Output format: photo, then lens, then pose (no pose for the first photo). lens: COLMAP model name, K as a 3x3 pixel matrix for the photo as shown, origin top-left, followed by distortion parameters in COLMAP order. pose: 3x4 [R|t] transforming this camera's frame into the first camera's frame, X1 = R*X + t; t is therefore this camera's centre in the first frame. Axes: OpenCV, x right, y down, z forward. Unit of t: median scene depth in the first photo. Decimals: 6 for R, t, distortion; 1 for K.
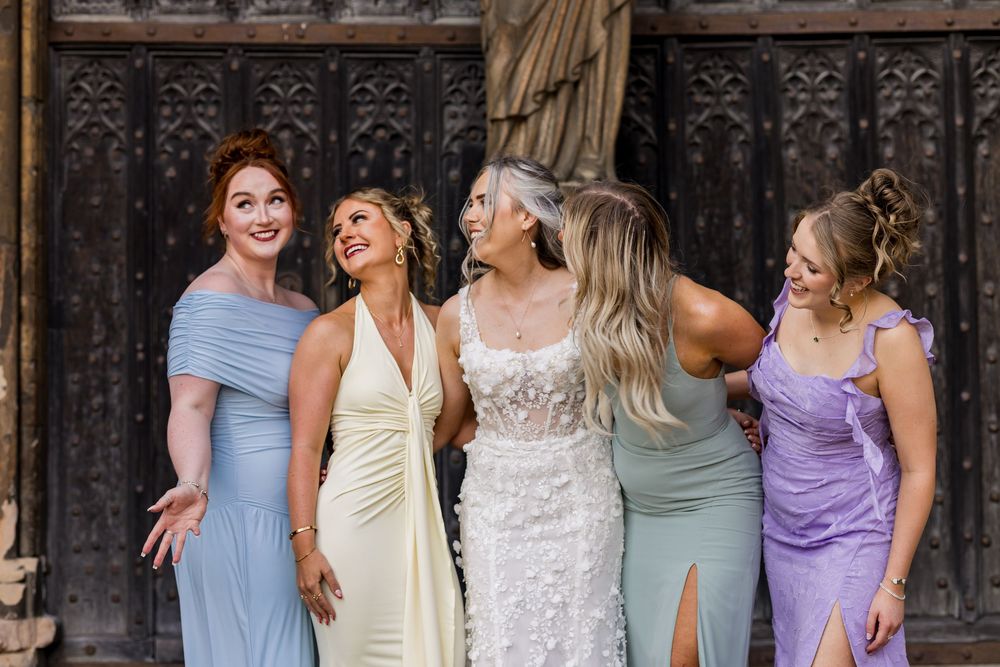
lens RADIAL K [[2809.9, 0, 522.0], [0, 2809.9, 333.6], [0, 0, 1]] dist [0.105805, 0.000000]
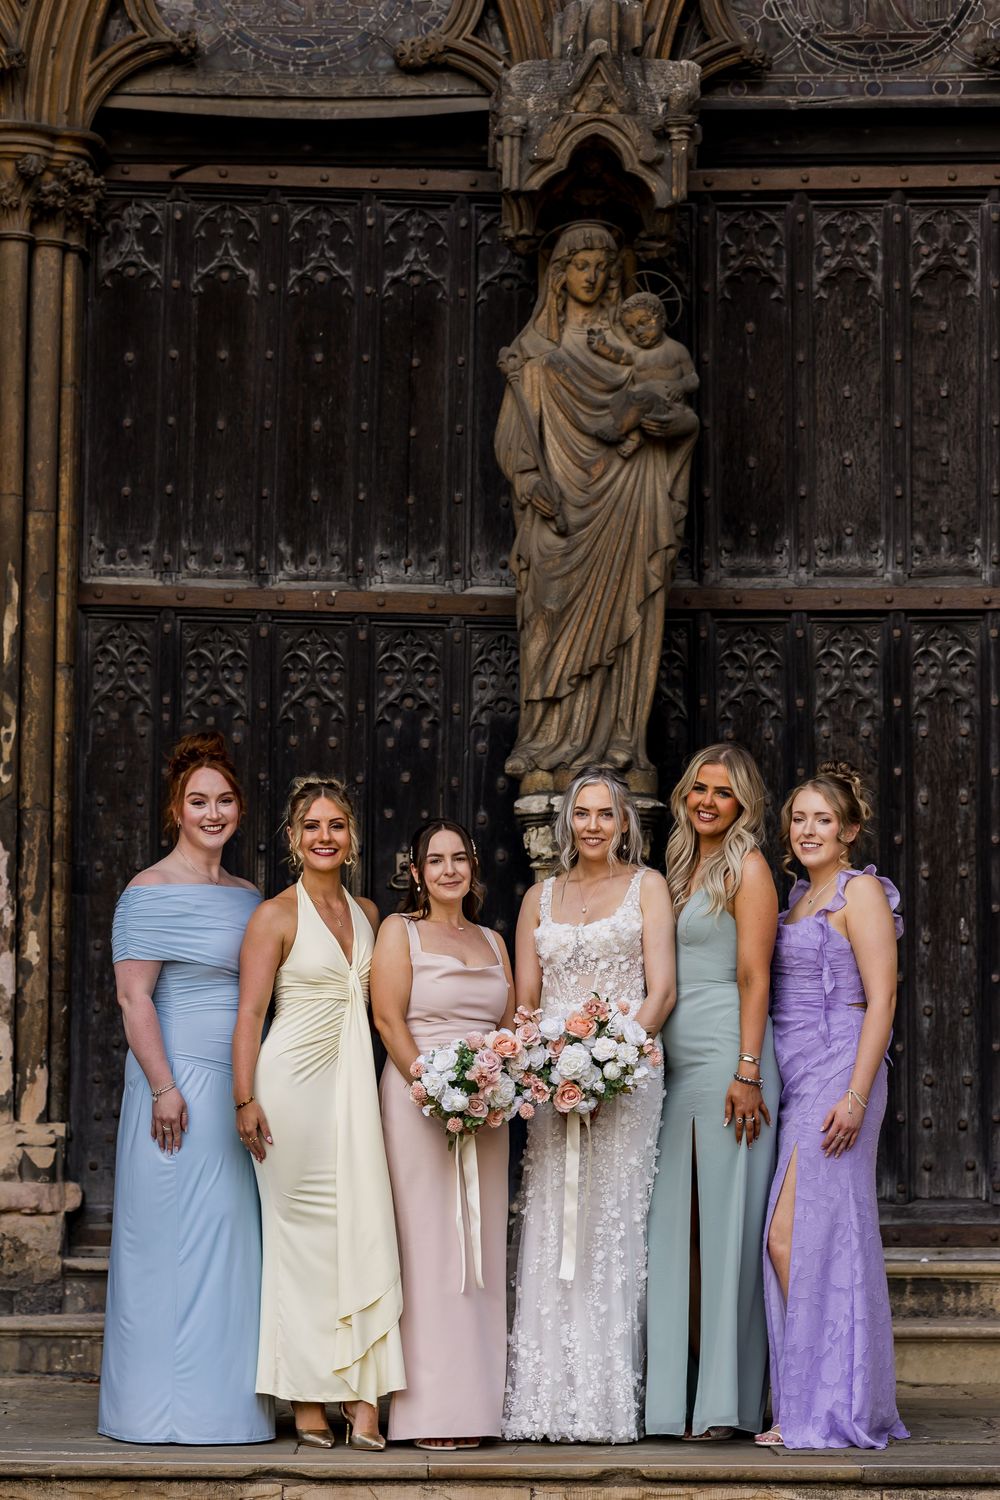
lens RADIAL K [[4214.8, 0, 416.0], [0, 4214.8, 897.3], [0, 0, 1]] dist [0.105805, 0.000000]
pose [[0.999764, 0.017751, -0.012532, -0.027971], [-0.017642, 0.999806, 0.008772, -0.015753], [0.012685, -0.008549, 0.999883, -0.483775]]
